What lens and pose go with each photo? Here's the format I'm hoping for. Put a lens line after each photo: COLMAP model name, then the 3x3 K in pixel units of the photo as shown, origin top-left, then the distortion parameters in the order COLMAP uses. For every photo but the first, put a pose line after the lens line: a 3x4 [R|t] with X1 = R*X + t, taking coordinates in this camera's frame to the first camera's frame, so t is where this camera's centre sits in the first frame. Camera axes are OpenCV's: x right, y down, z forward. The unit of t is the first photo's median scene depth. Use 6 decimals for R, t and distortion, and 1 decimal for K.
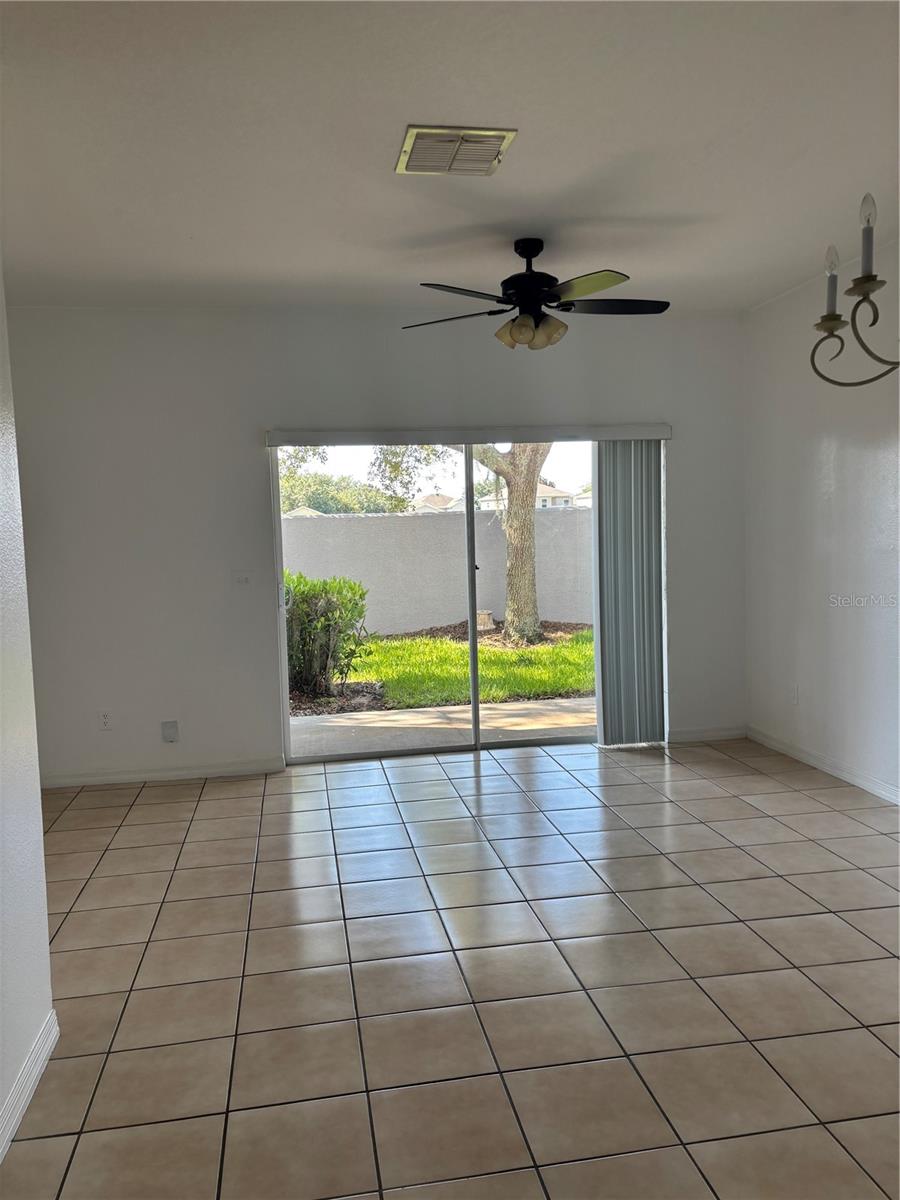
lens RADIAL K [[889.5, 0, 451.0], [0, 889.5, 603.3], [0, 0, 1]] dist [0.136084, -0.261126]
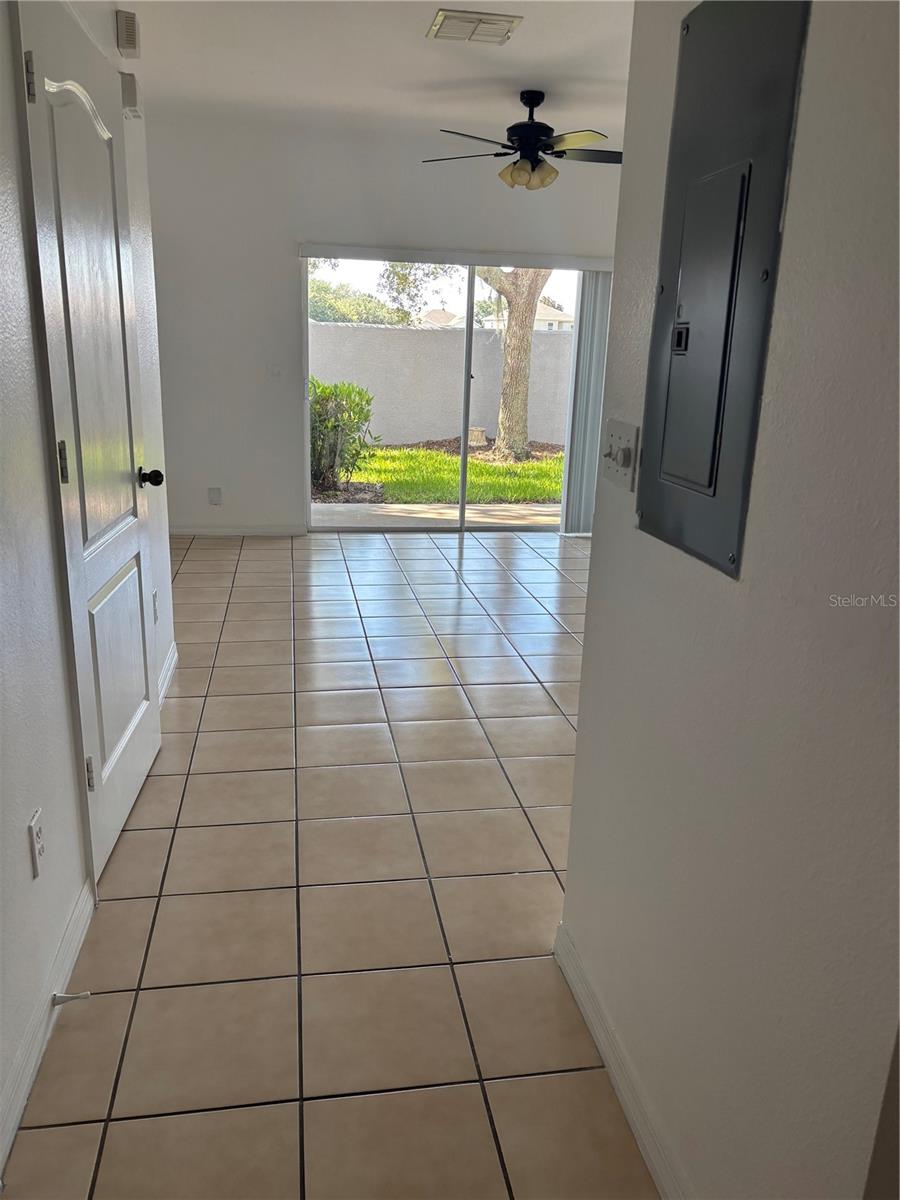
lens RADIAL K [[889.5, 0, 451.0], [0, 889.5, 603.3], [0, 0, 1]] dist [0.136084, -0.261126]
pose [[0.997967, 0.061545, 0.016533, 0.000098], [-0.063570, 0.979586, 0.190711, 0.019226], [-0.004458, -0.191374, 0.981507, -0.150387]]
